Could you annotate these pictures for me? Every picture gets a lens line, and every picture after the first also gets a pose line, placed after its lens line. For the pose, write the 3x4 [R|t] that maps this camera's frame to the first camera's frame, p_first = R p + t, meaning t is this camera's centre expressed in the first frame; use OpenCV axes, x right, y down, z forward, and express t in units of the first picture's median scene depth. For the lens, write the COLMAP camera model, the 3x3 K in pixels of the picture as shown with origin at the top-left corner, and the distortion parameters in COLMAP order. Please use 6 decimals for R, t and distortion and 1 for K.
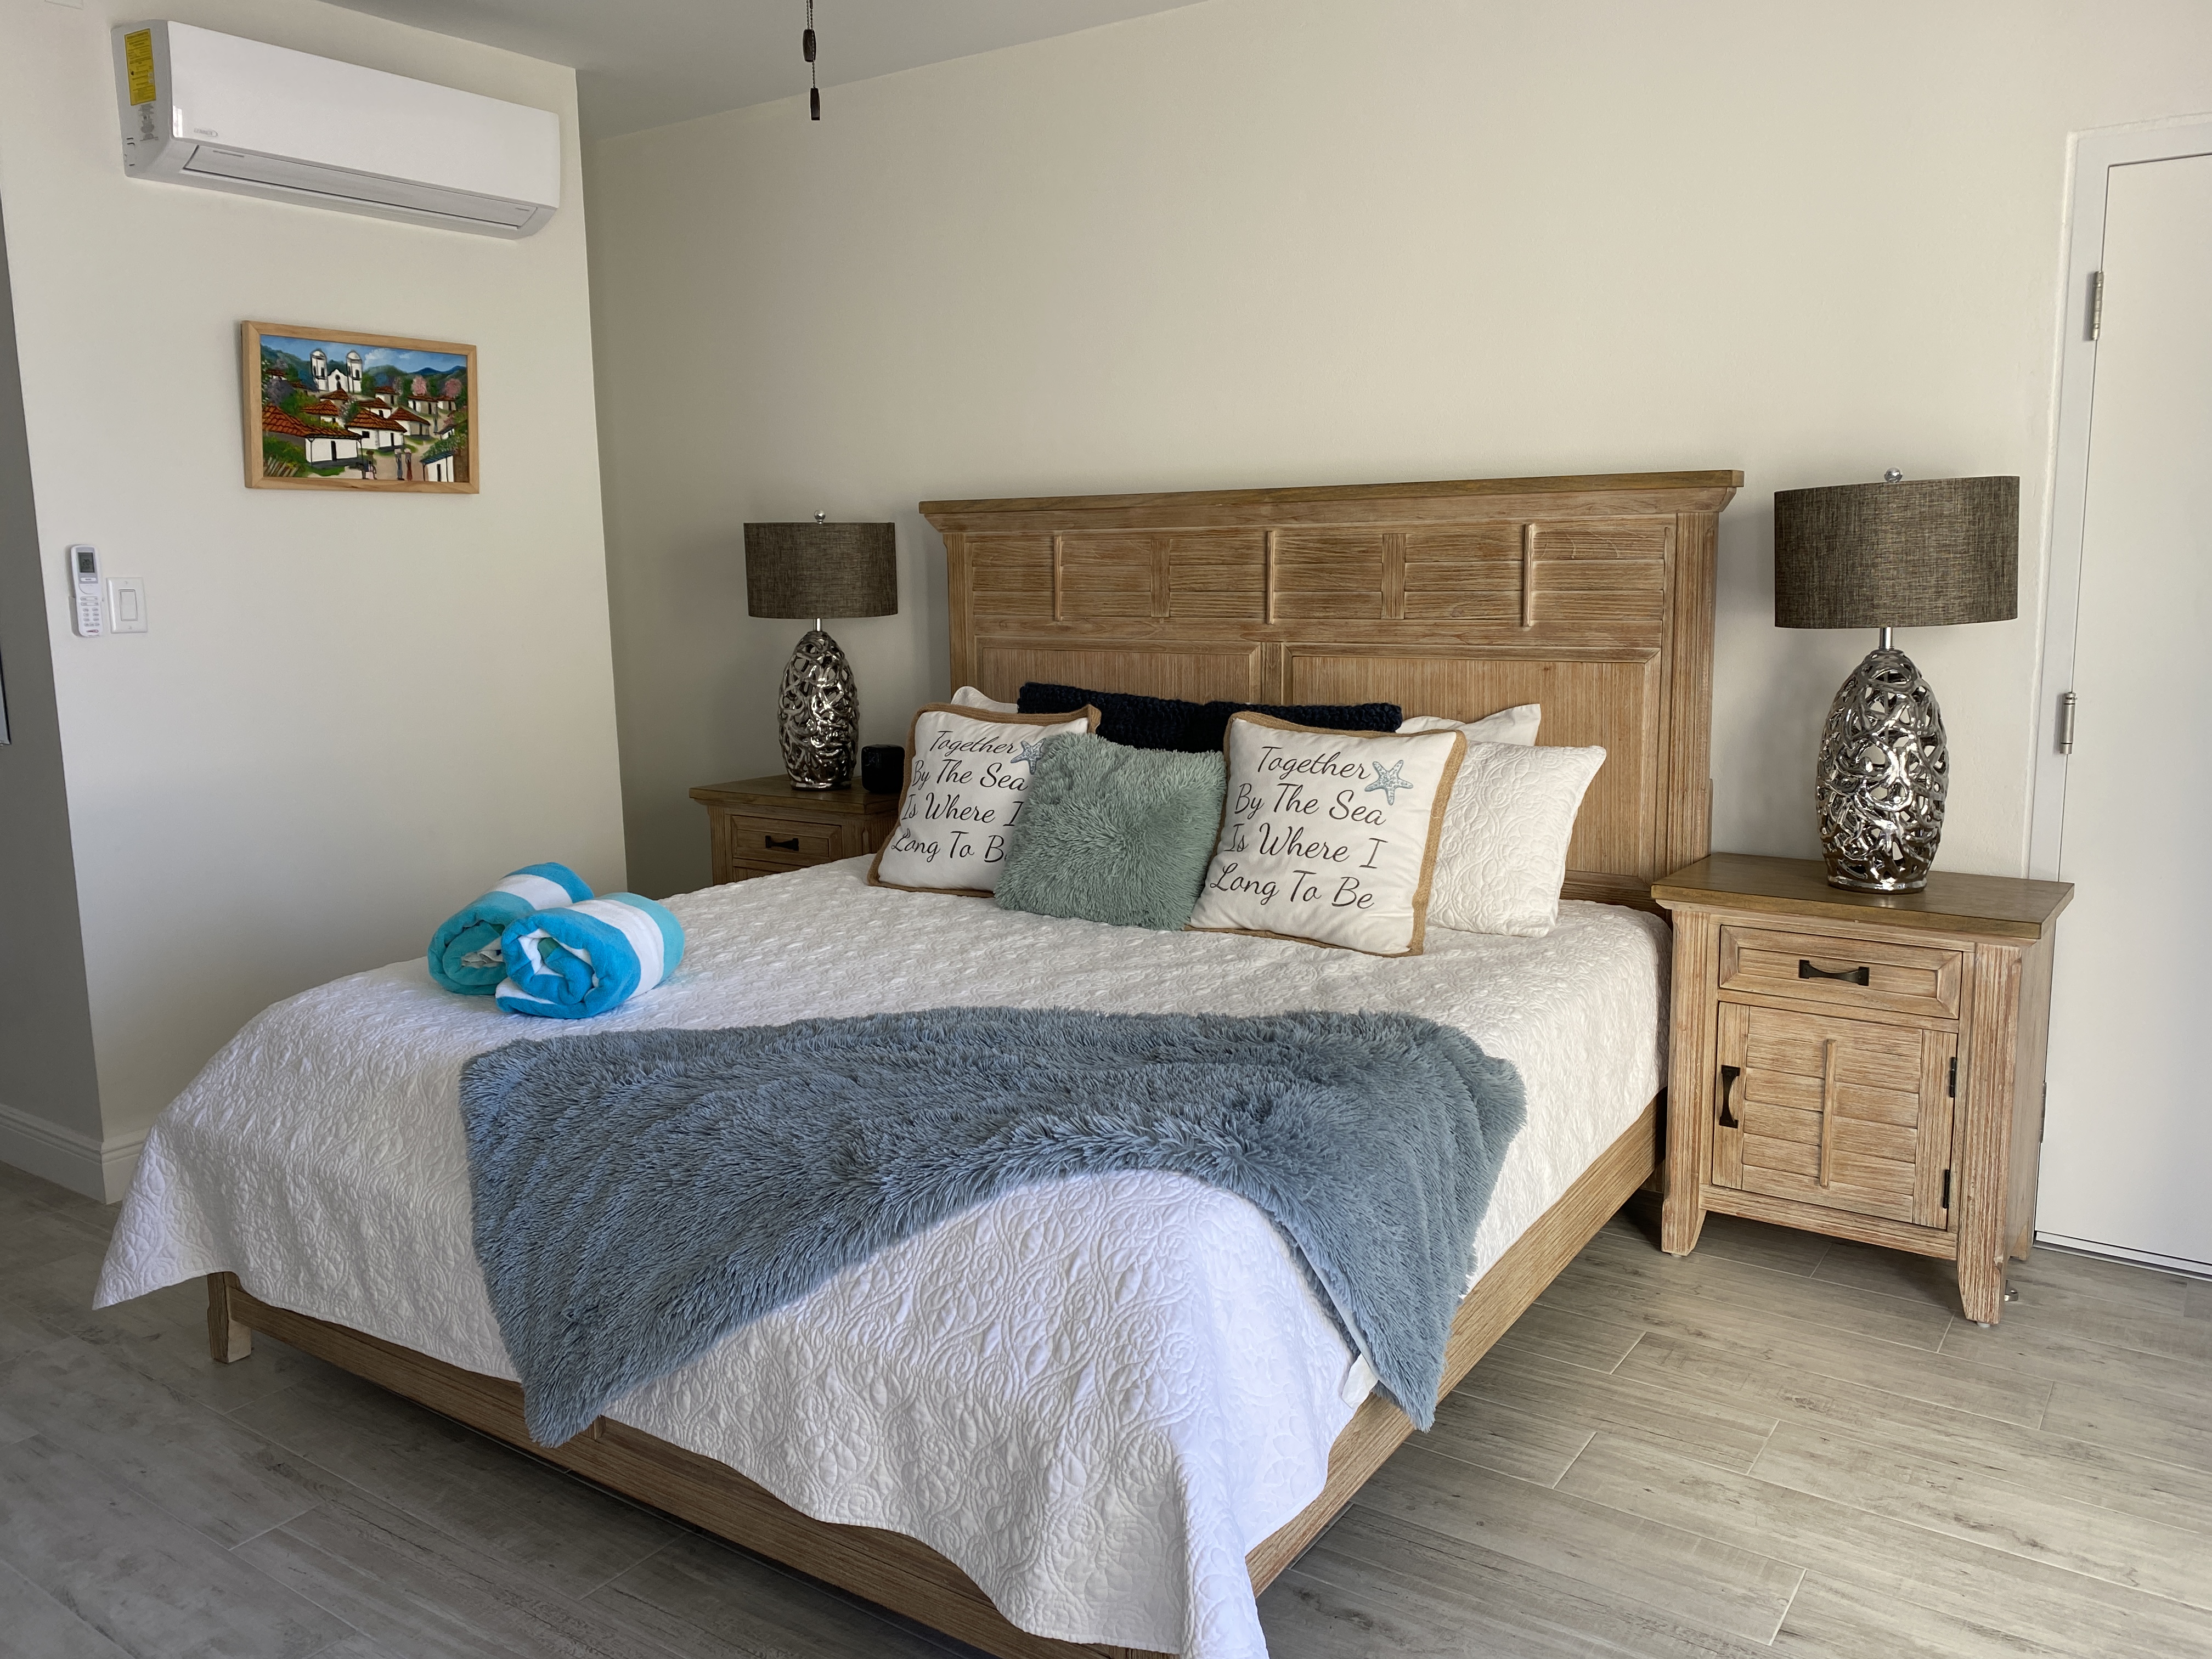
lens RADIAL K [[1693.6, 0, 1114.5], [0, 1693.6, 810.8], [0, 0, 1]] dist [0.045073, -0.053038]
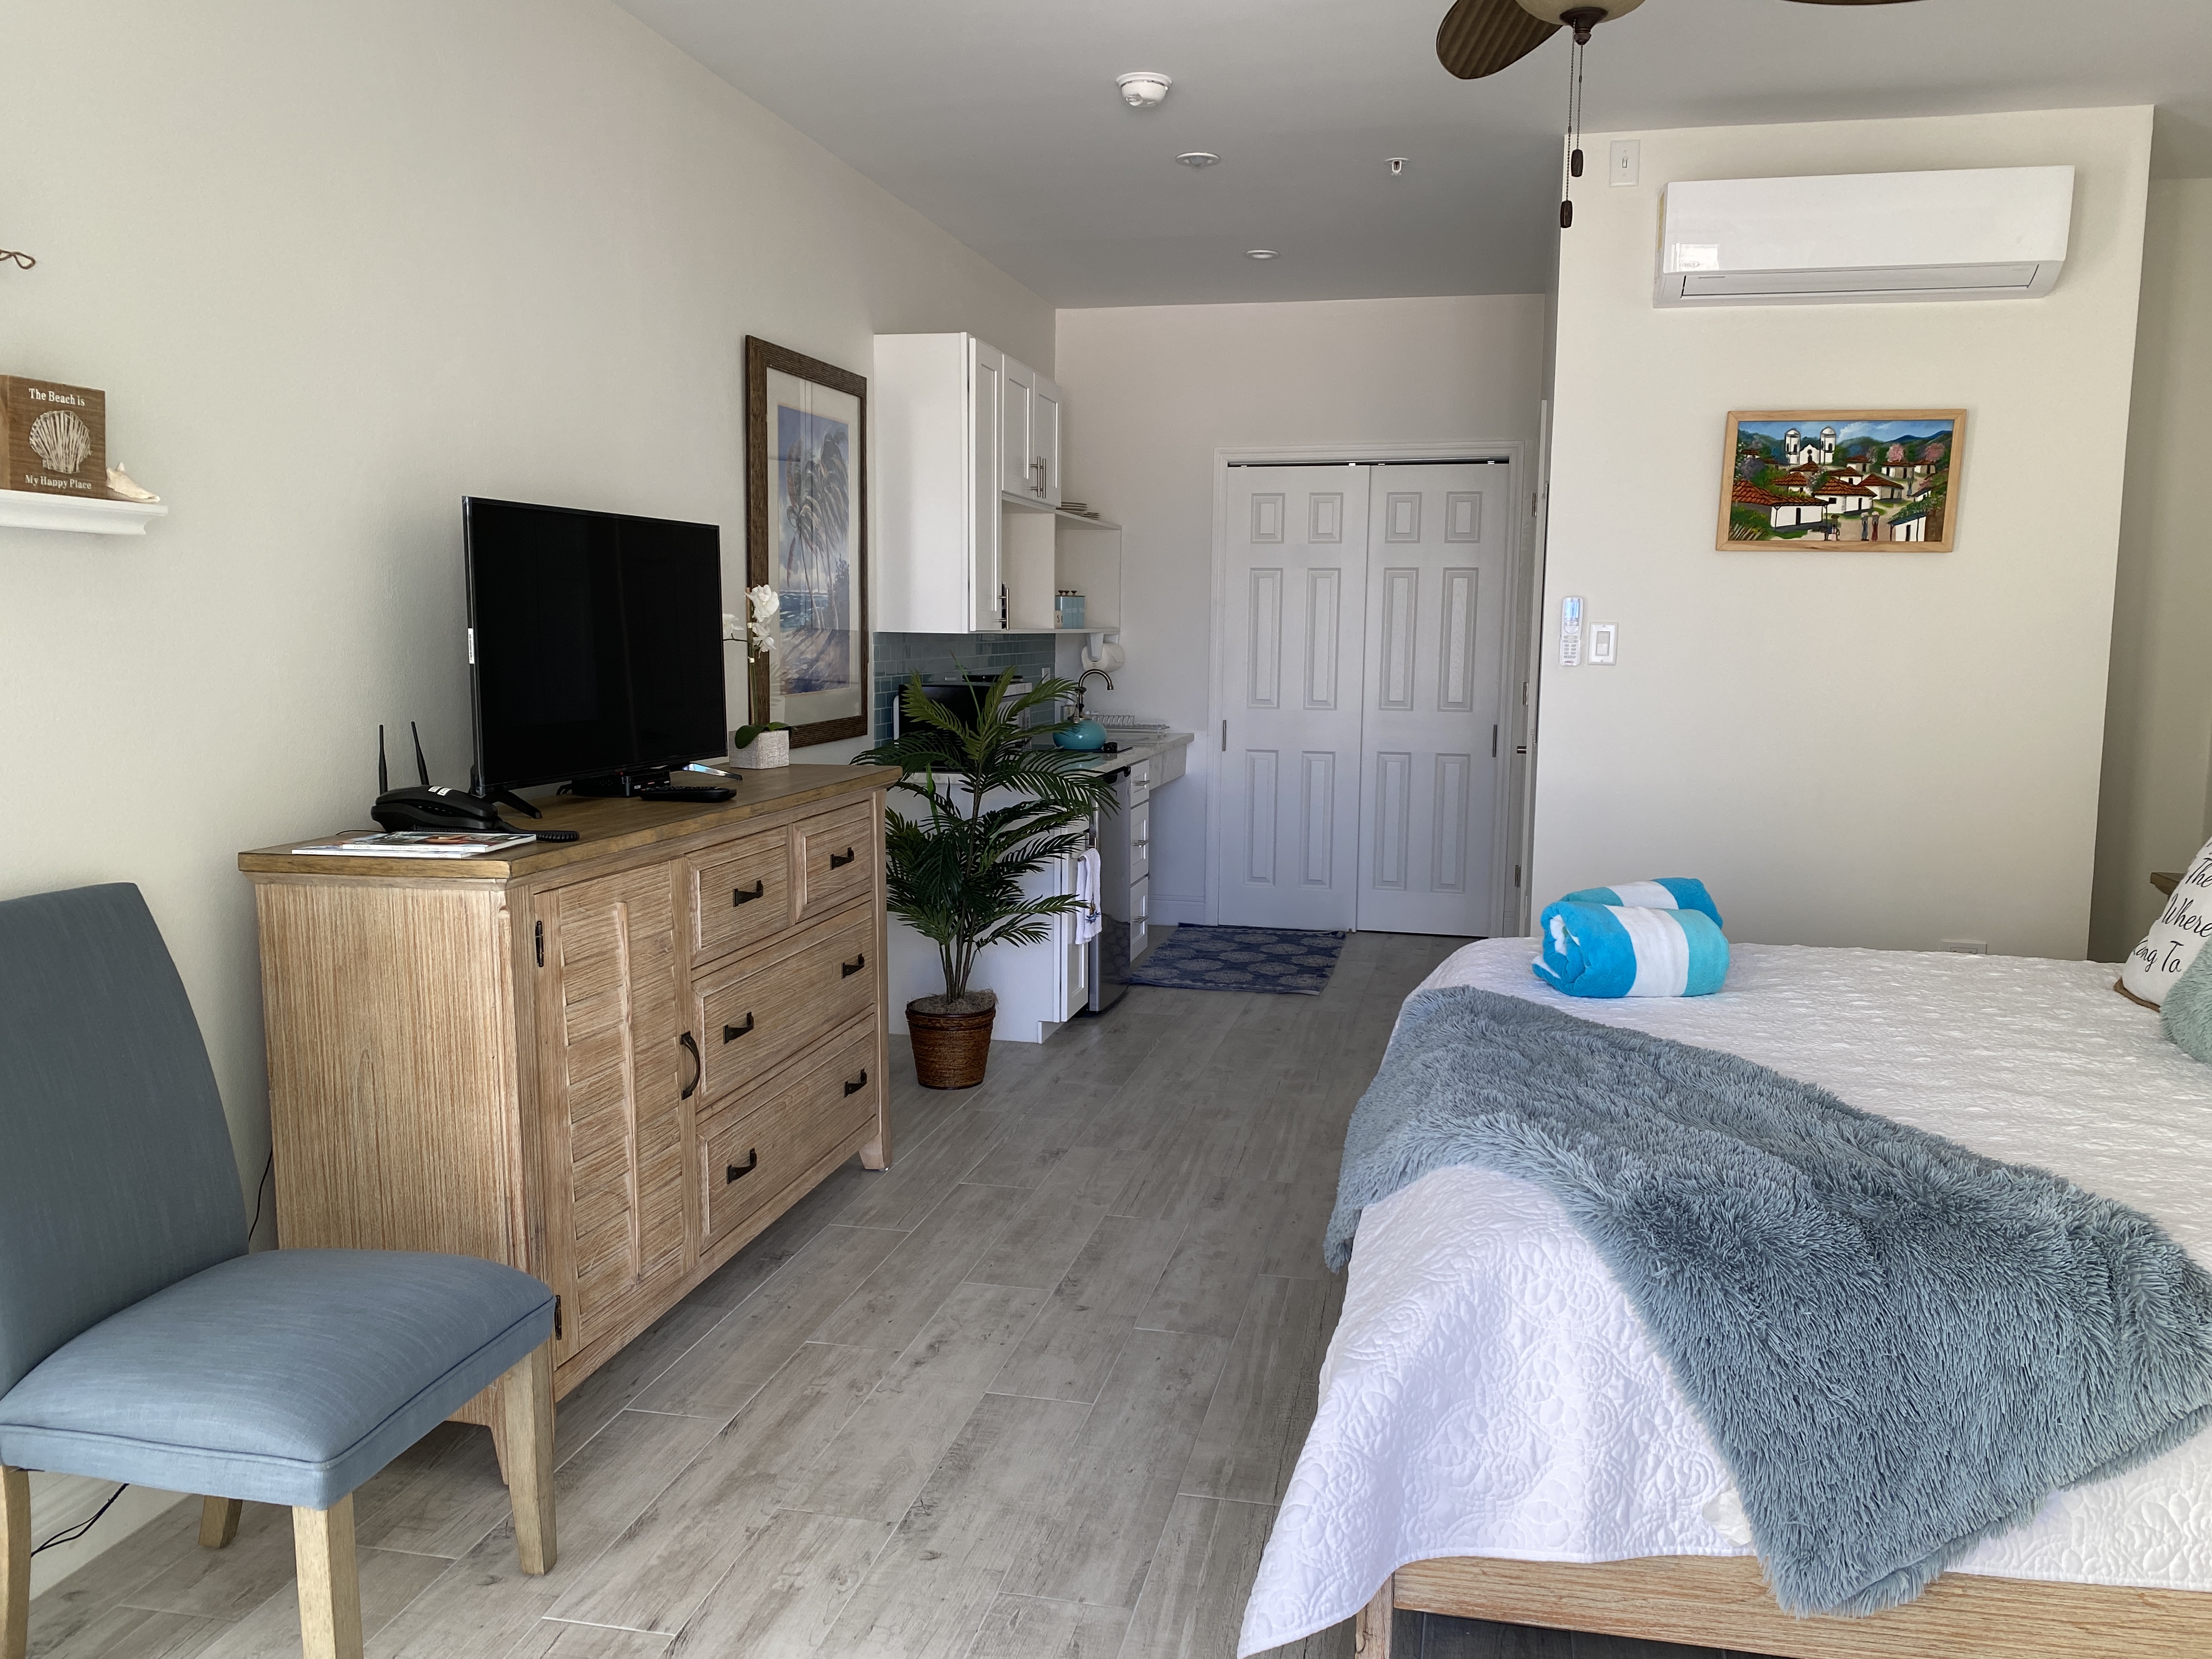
lens RADIAL K [[1693.6, 0, 1139.7], [0, 1693.6, 829.1], [0, 0, 1]] dist [0.045073, -0.053038]
pose [[0.389557, 0.136453, -0.910838, 0.537528], [-0.161586, 0.983750, 0.078267, -0.029891], [0.906717, 0.116689, 0.405276, 0.206335]]
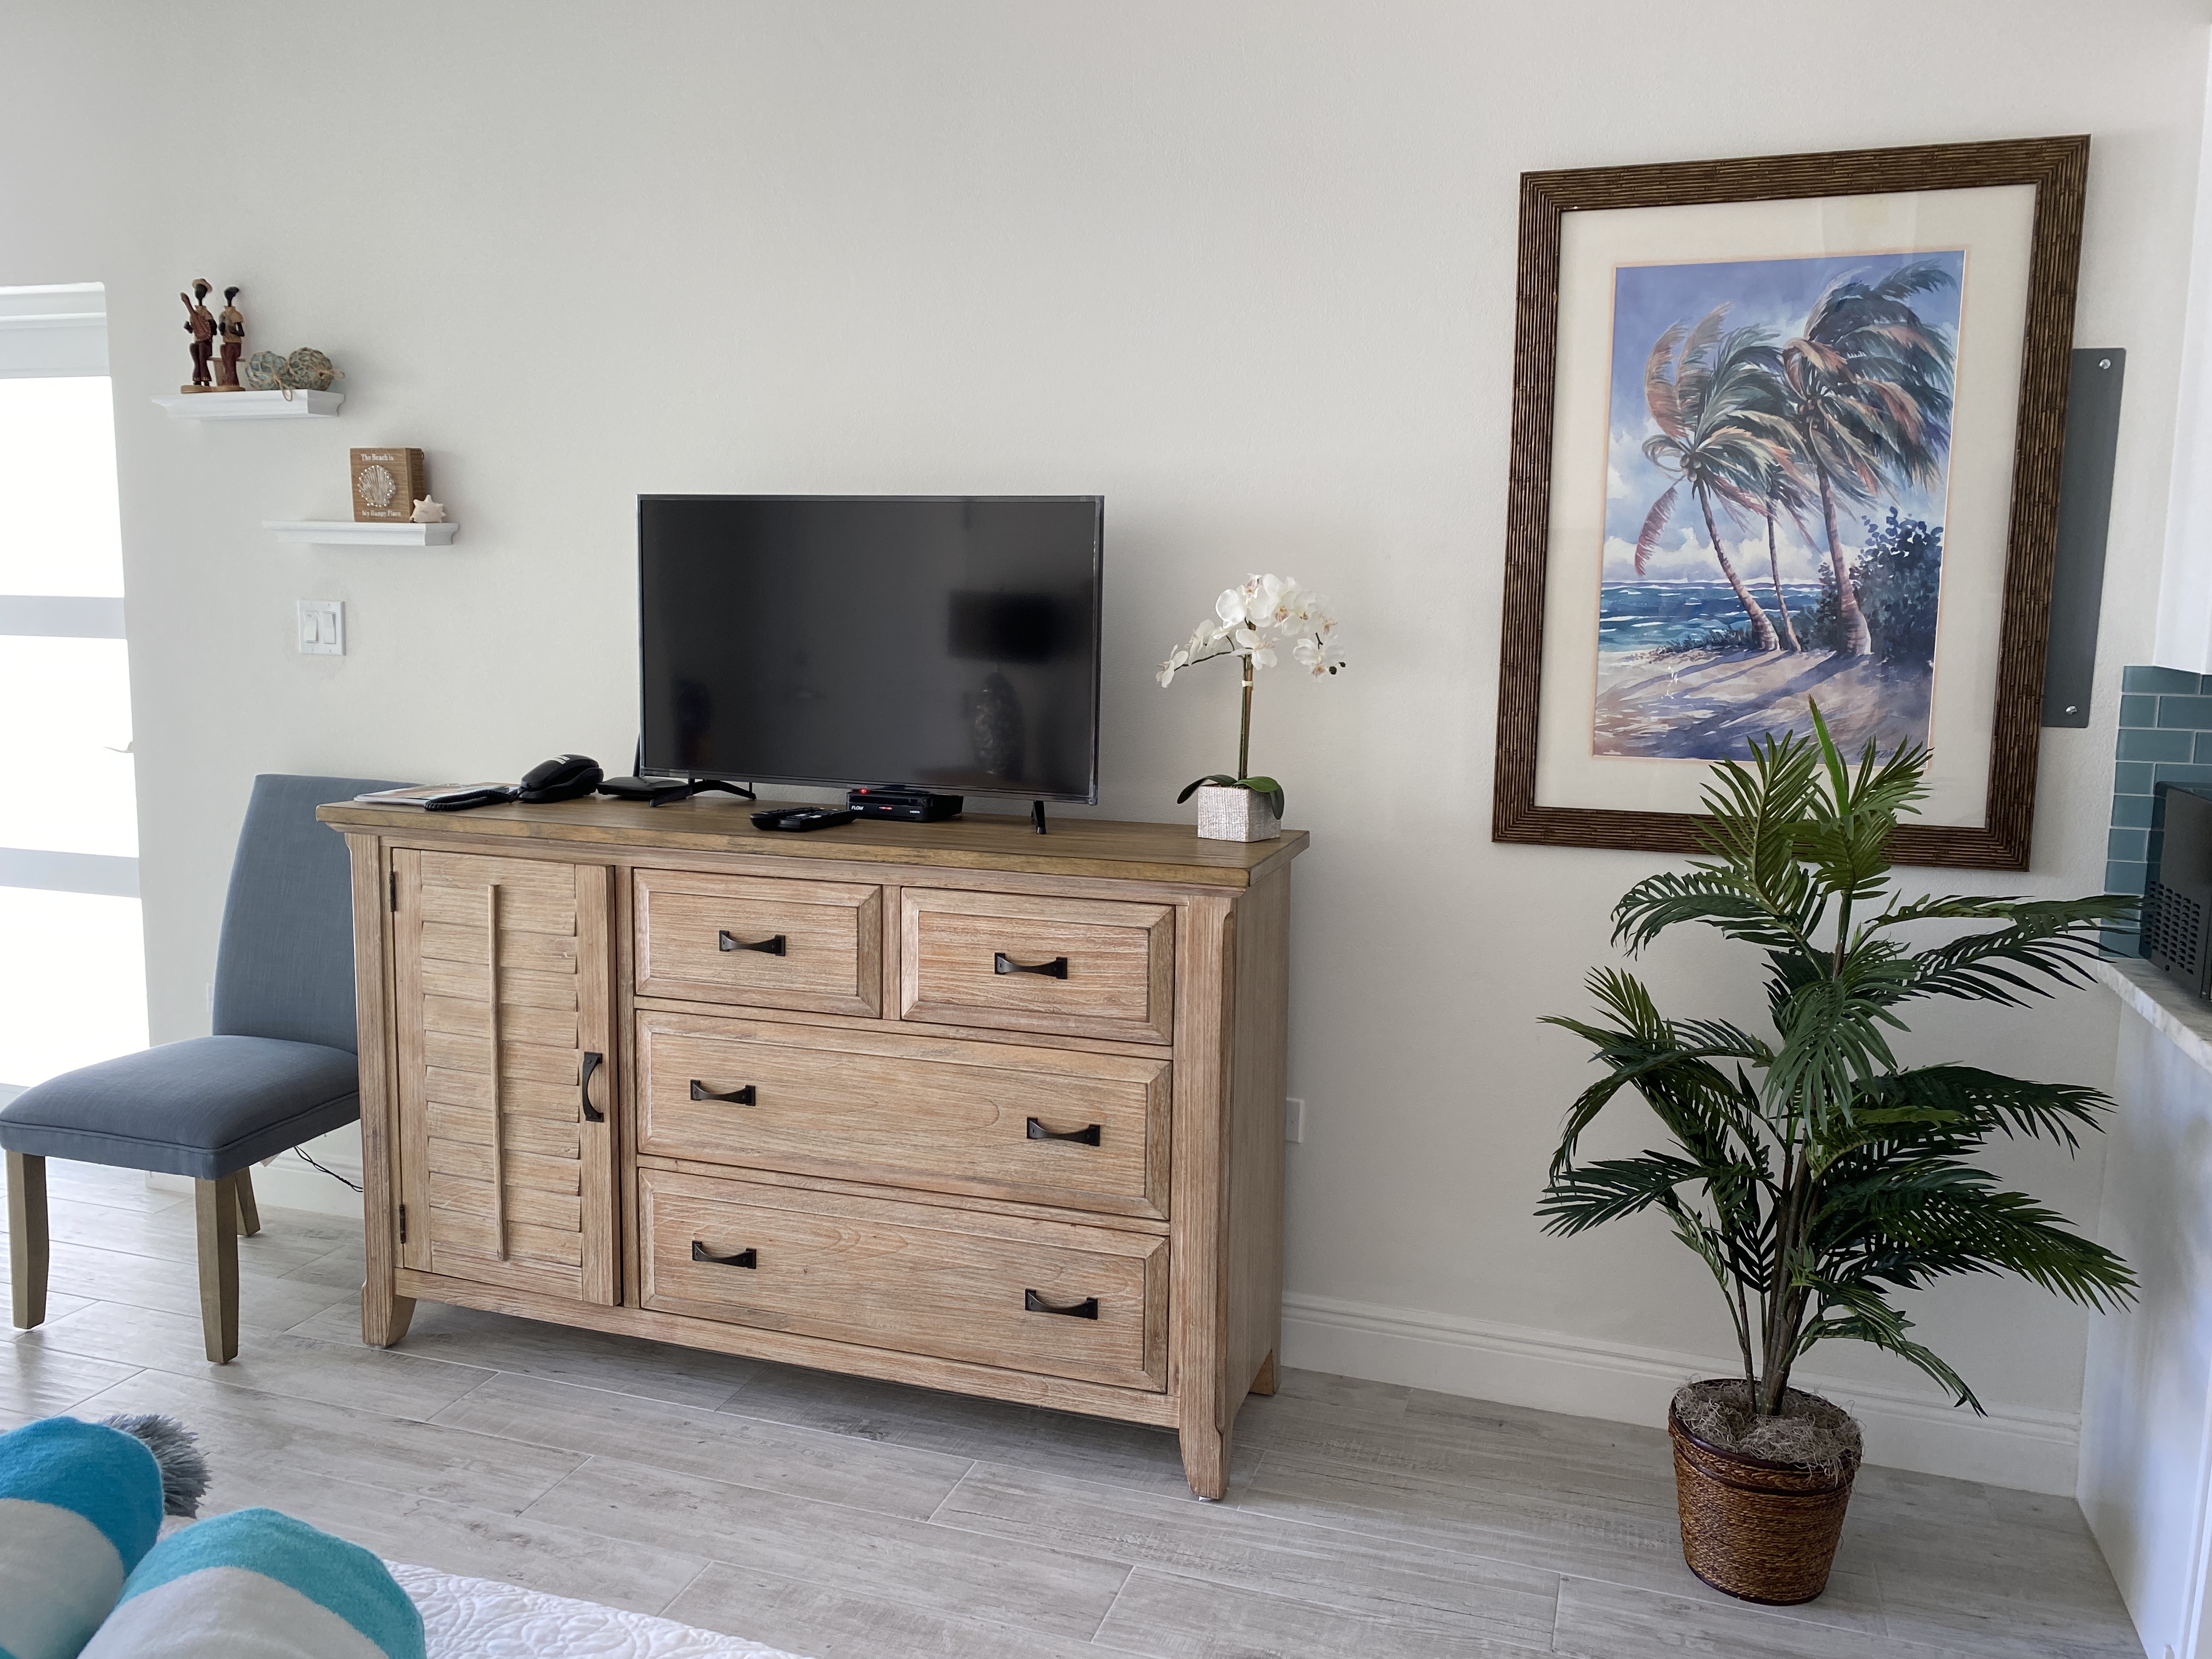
lens RADIAL K [[1693.6, 0, 1093.6], [0, 1693.6, 807.0], [0, 0, 1]] dist [0.045073, -0.053038]
pose [[-0.958325, 0.040244, -0.282831, -0.405529], [-0.042970, 0.958459, 0.281977, -0.185994], [0.282429, 0.282379, -0.916786, 1.218116]]
